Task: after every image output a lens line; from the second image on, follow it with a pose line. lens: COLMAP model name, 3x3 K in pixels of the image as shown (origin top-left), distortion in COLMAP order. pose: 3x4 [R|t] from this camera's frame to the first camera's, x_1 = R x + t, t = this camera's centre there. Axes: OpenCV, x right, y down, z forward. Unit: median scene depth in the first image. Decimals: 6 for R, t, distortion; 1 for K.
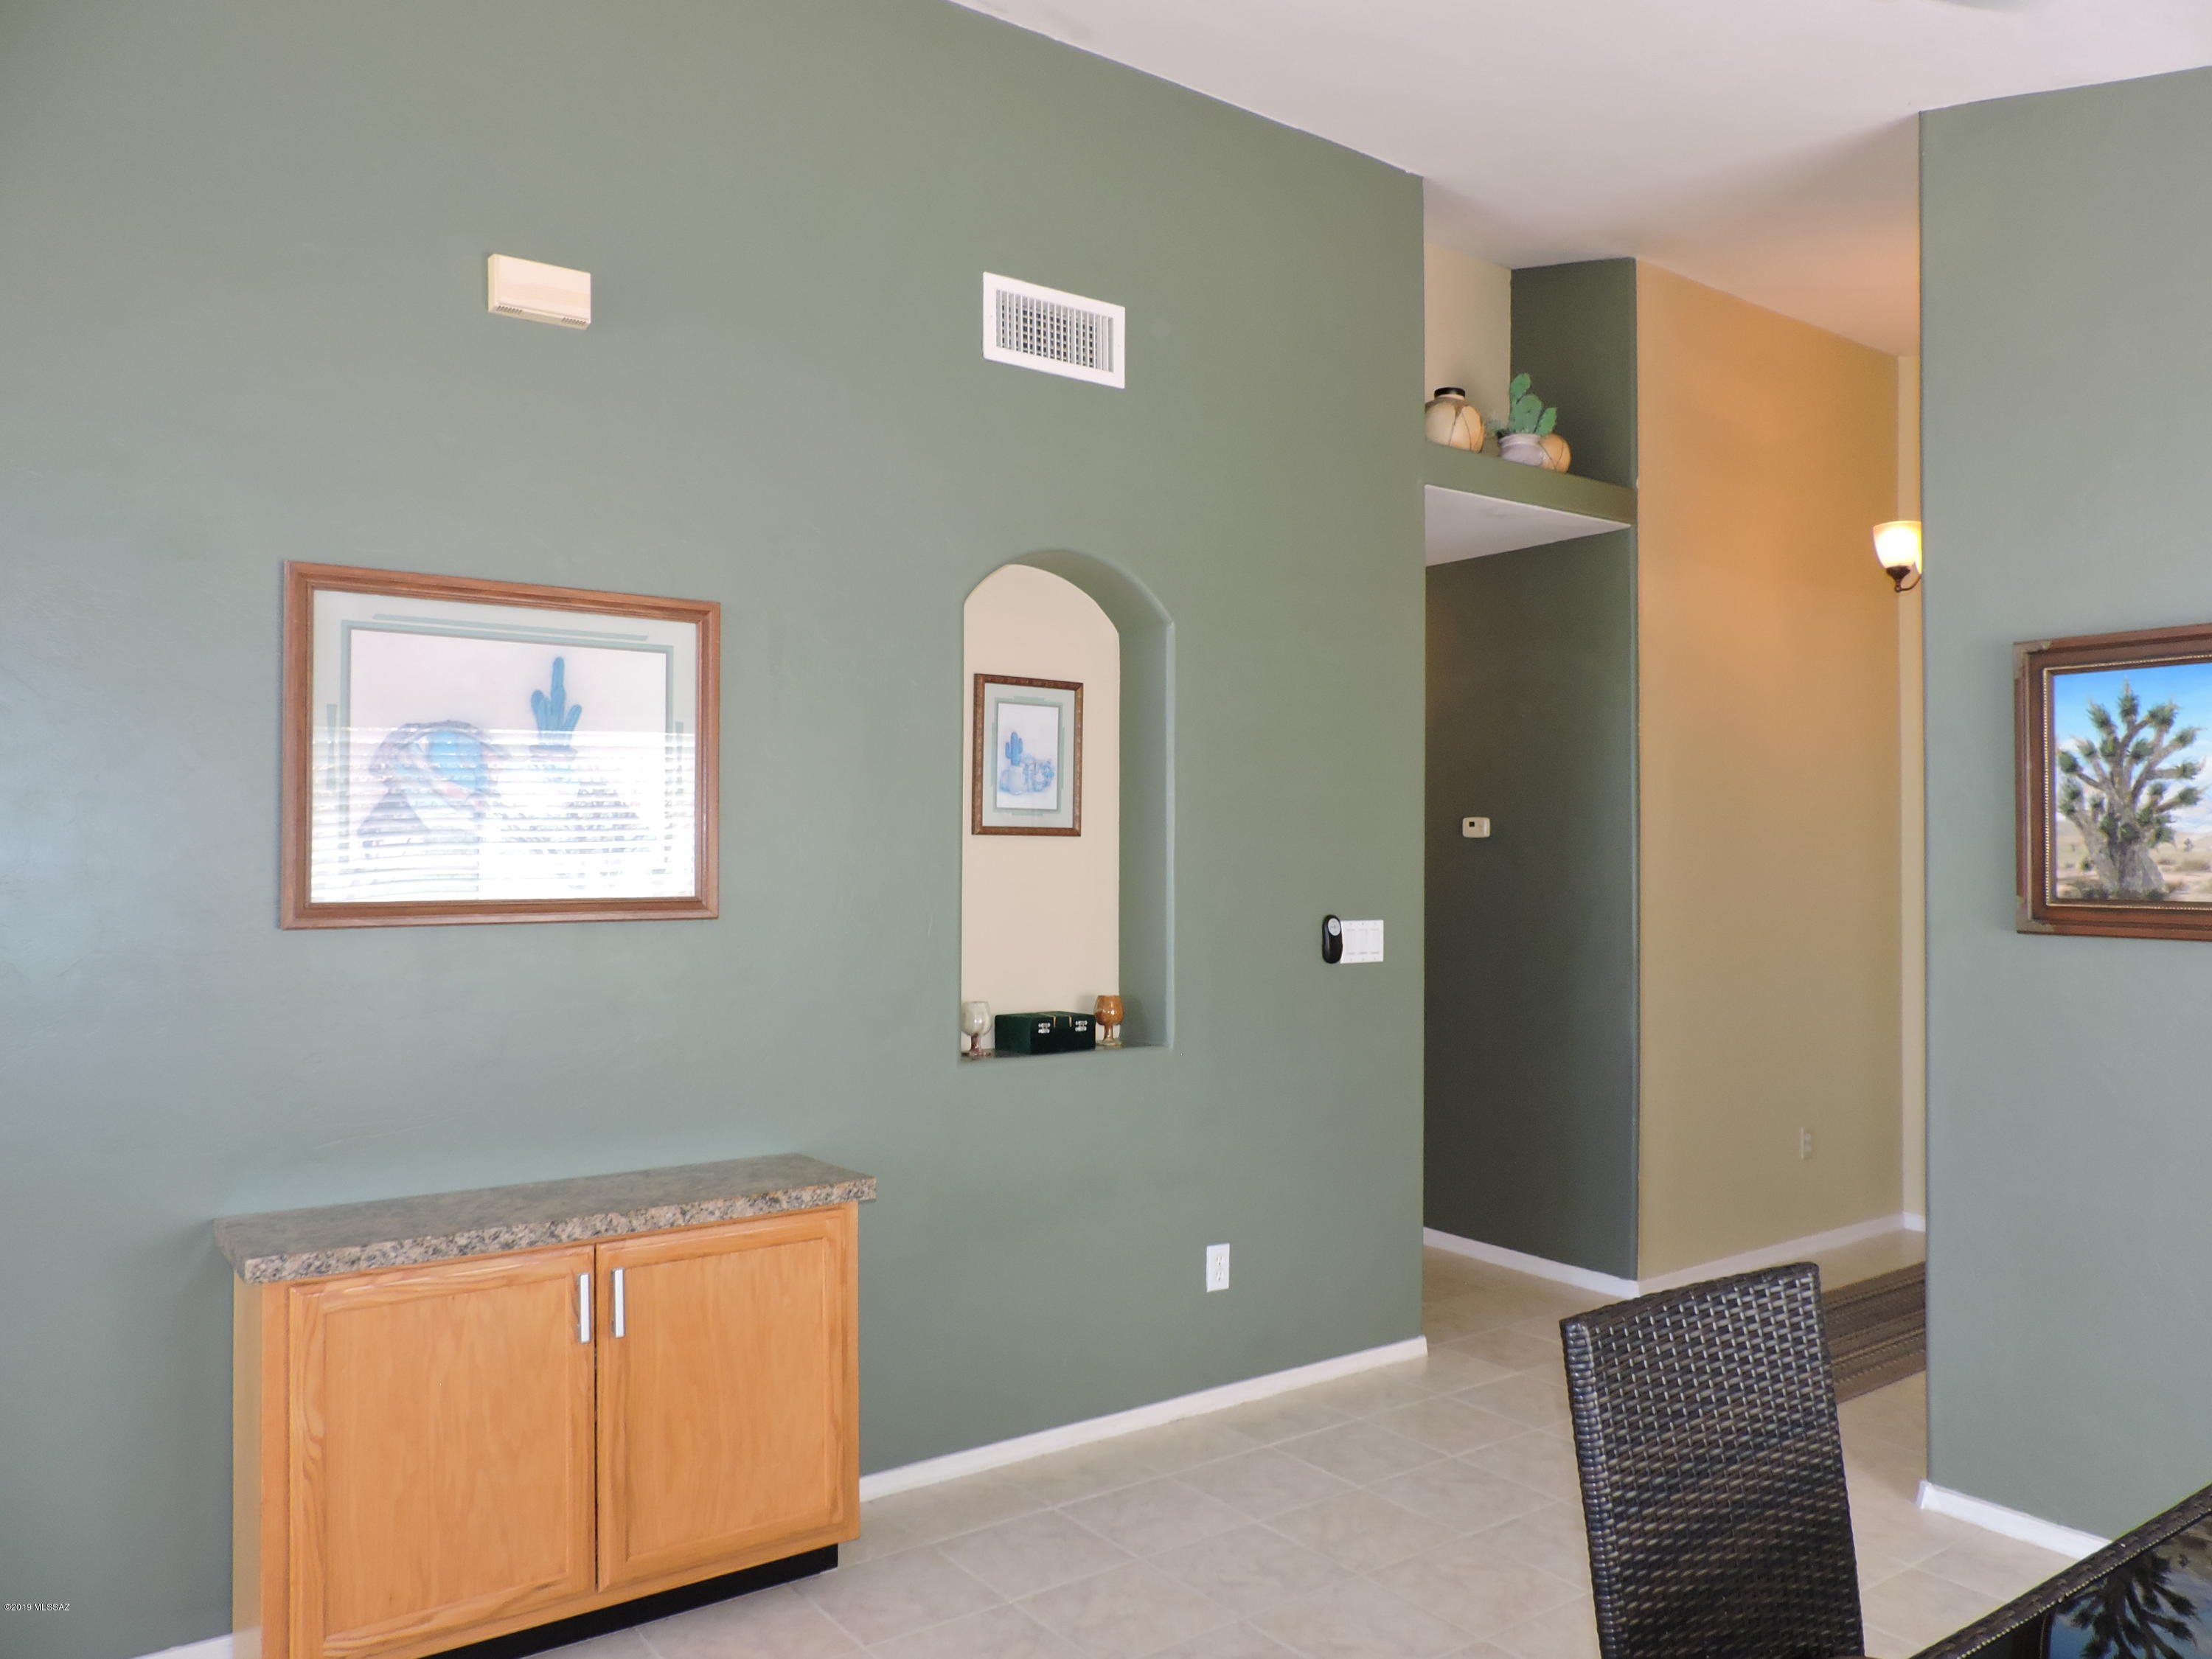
lens RADIAL K [[1582.8, 0, 1117.4], [0, 1582.8, 830.7], [0, 0, 1]] dist [-0.011256, -0.004124]
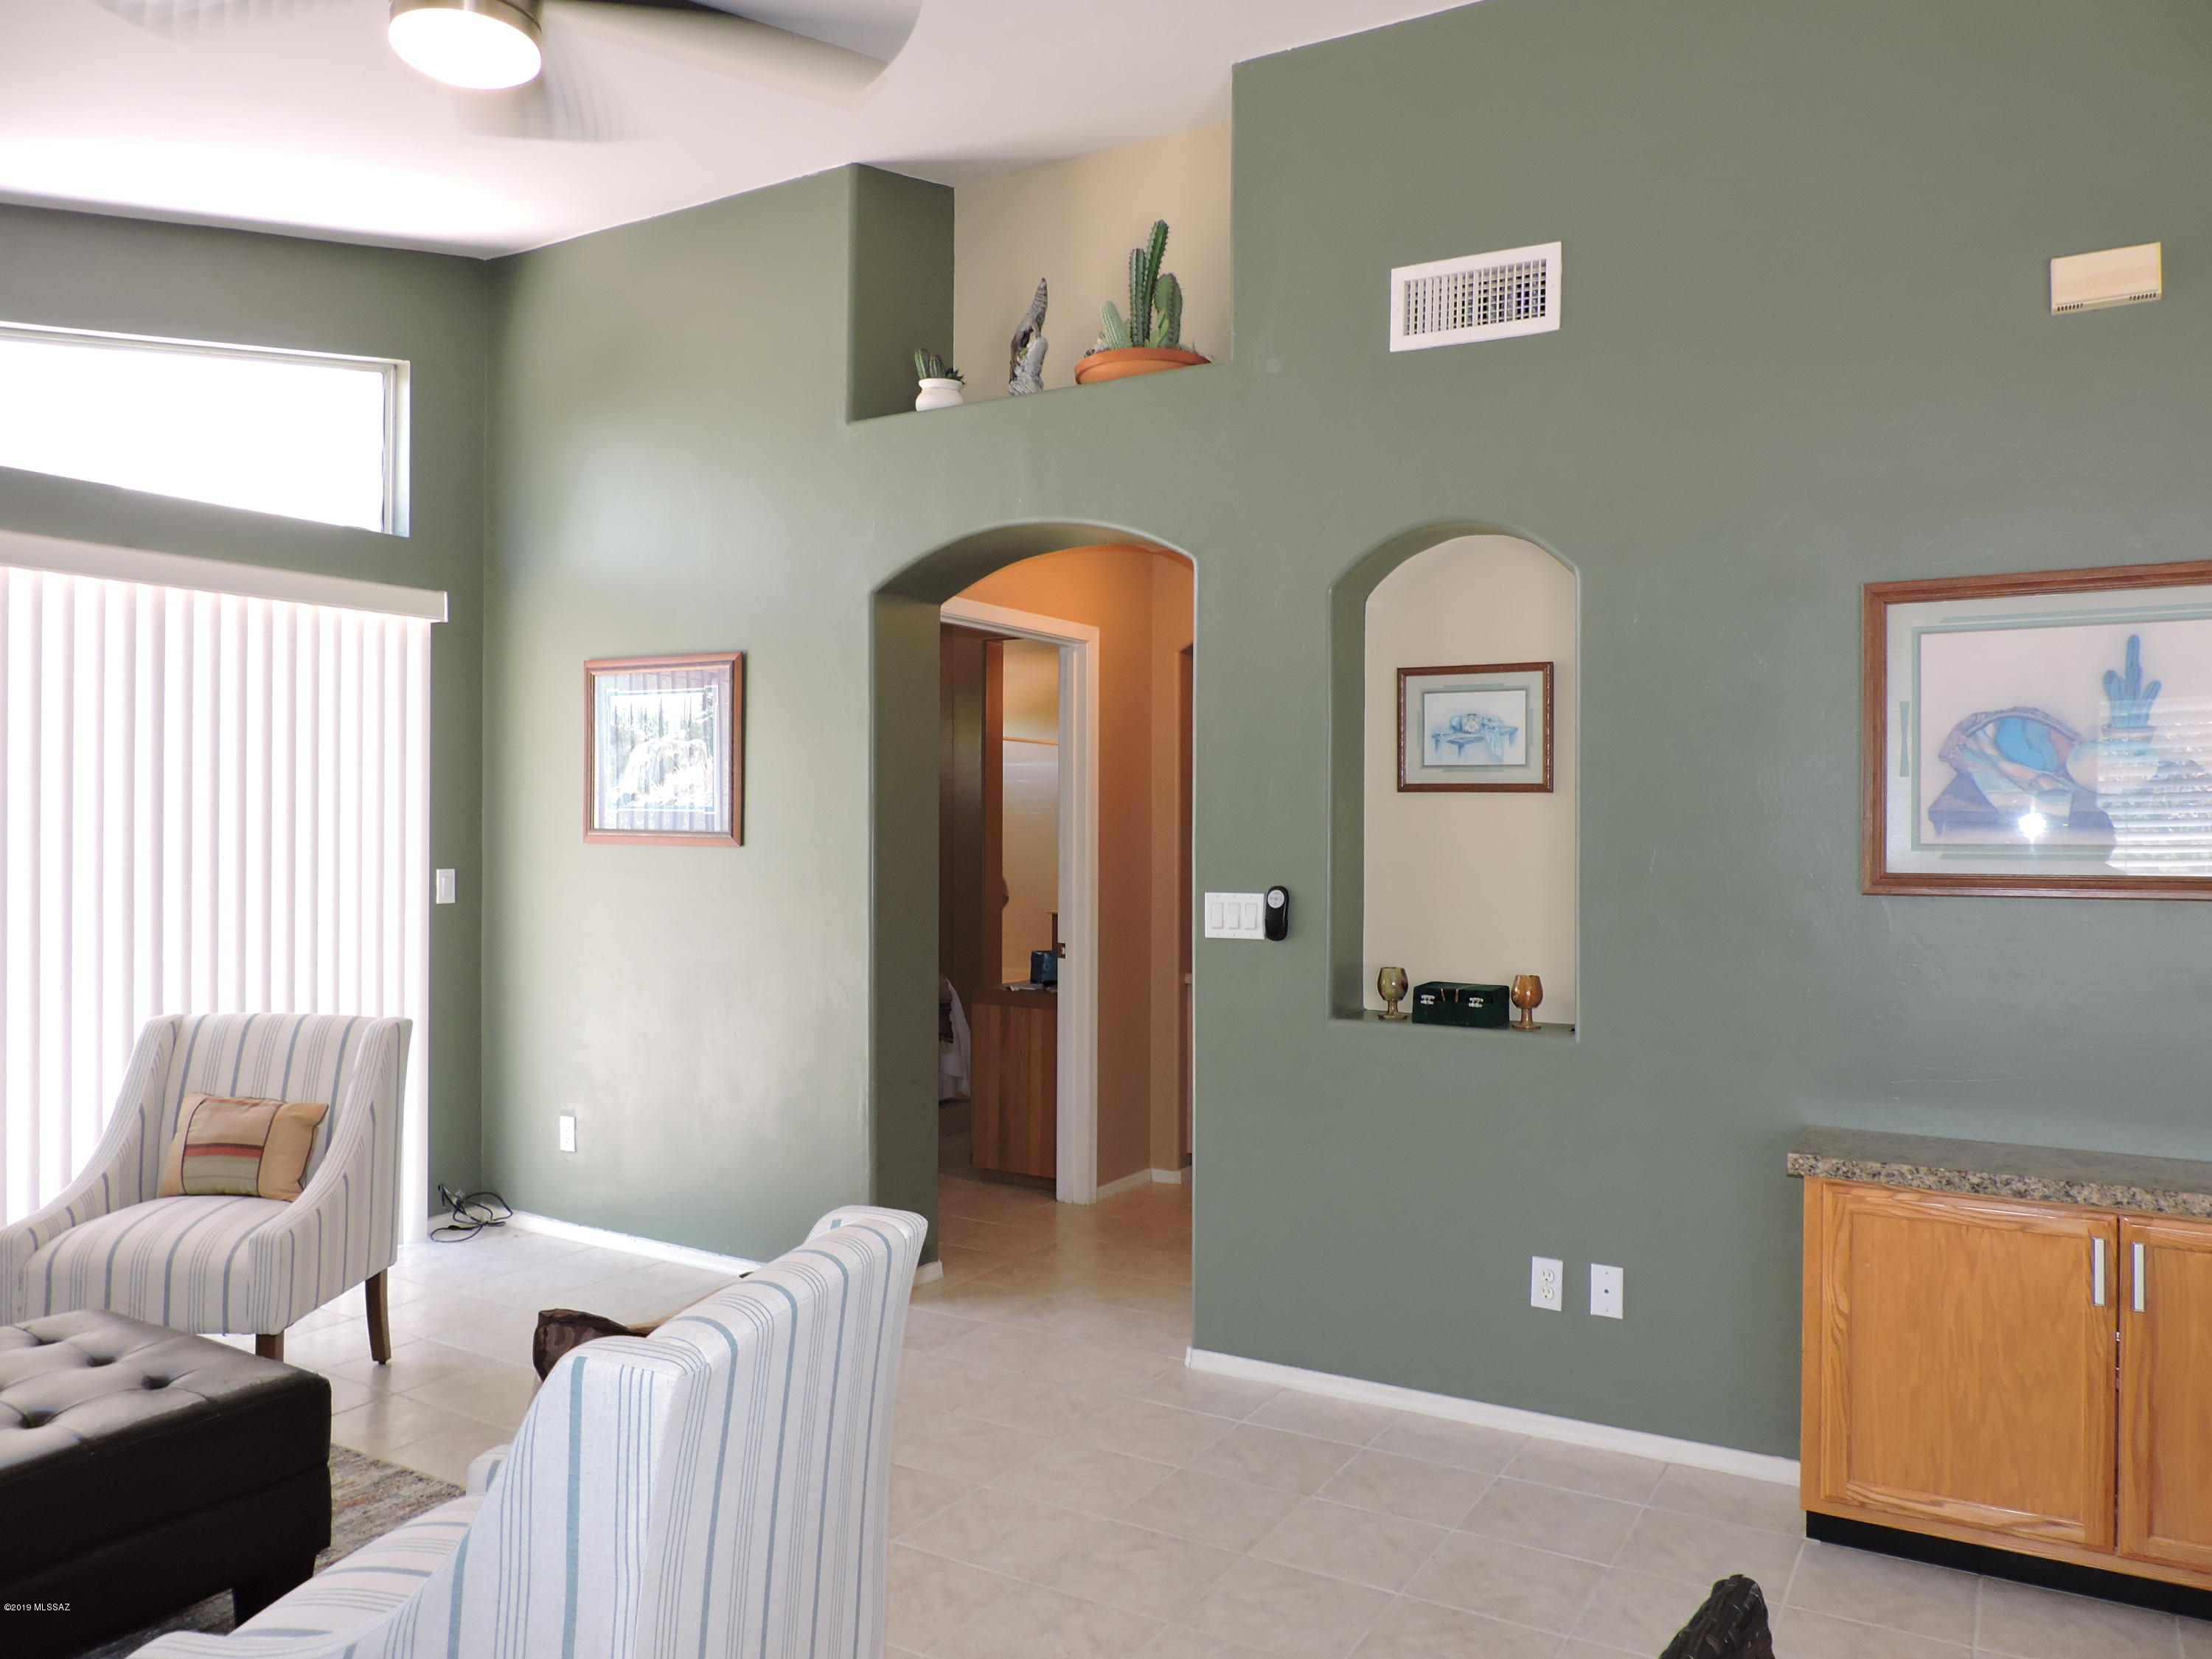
lens RADIAL K [[1582.8, 0, 1105.4], [0, 1582.8, 833.4], [0, 0, 1]] dist [-0.011256, -0.004124]
pose [[0.394750, 0.000744, -0.918788, 0.307589], [0.010528, 0.999930, 0.005333, 0.003783], [0.918728, -0.011779, 0.394715, 0.003790]]
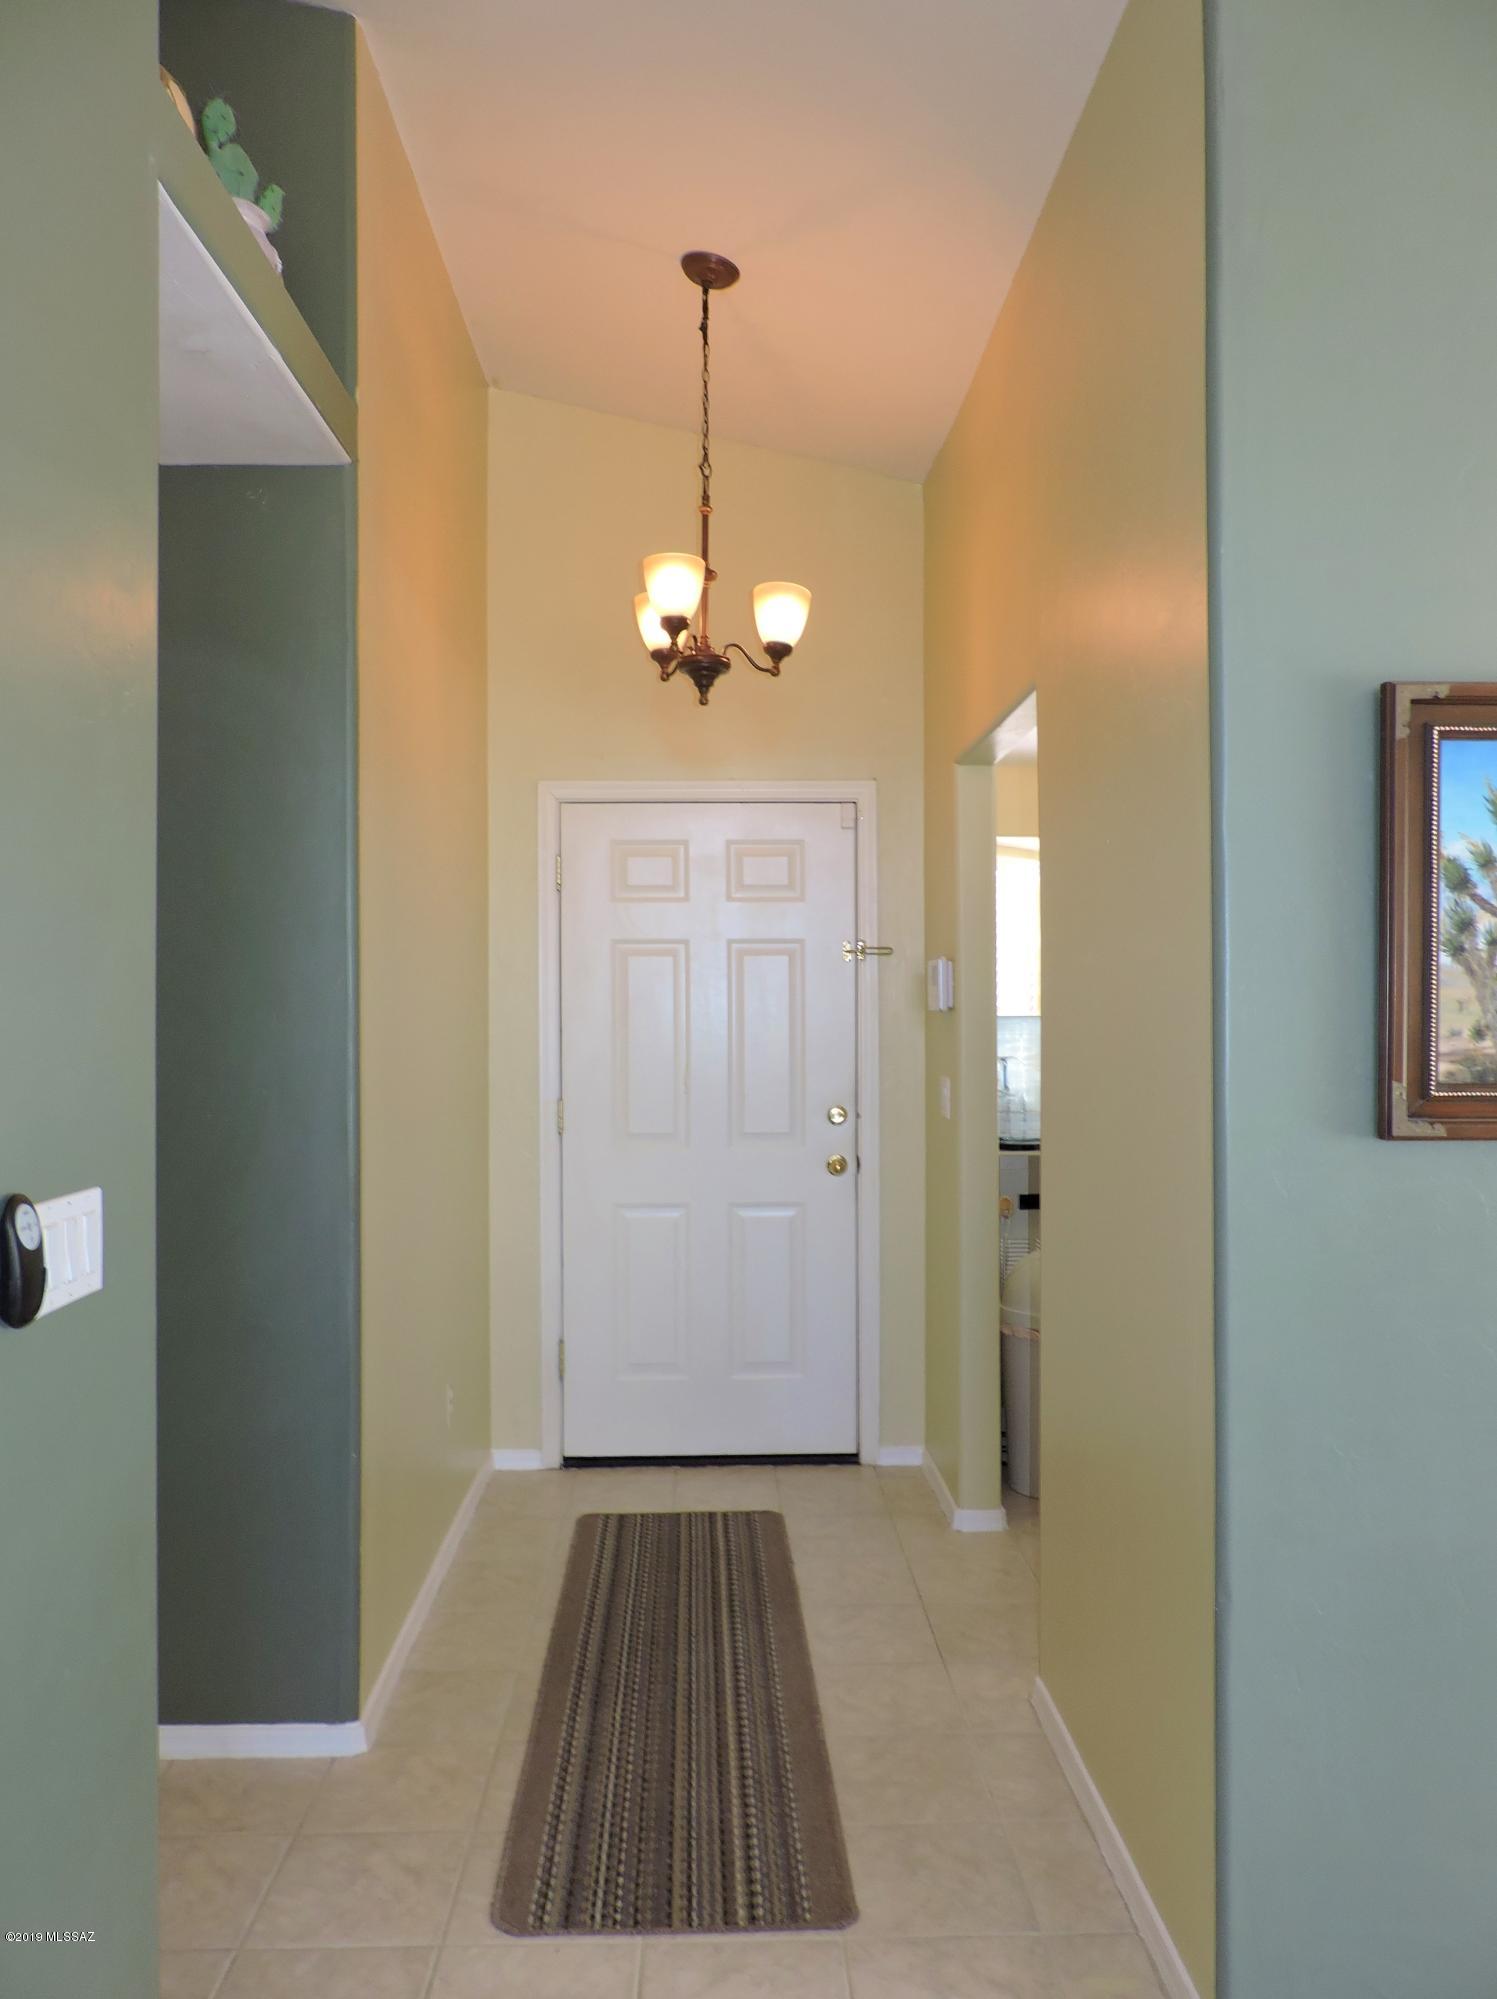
lens RADIAL K [[1430.4, 0, 736.5], [0, 1430.4, 1002.9], [0, 0, 1]] dist [-0.011256, -0.004124]
pose [[0.574178, -0.006480, 0.818705, -0.054818], [-0.008460, 0.999868, 0.013847, 0.004132], [-0.818687, -0.014877, 0.574047, 0.940099]]
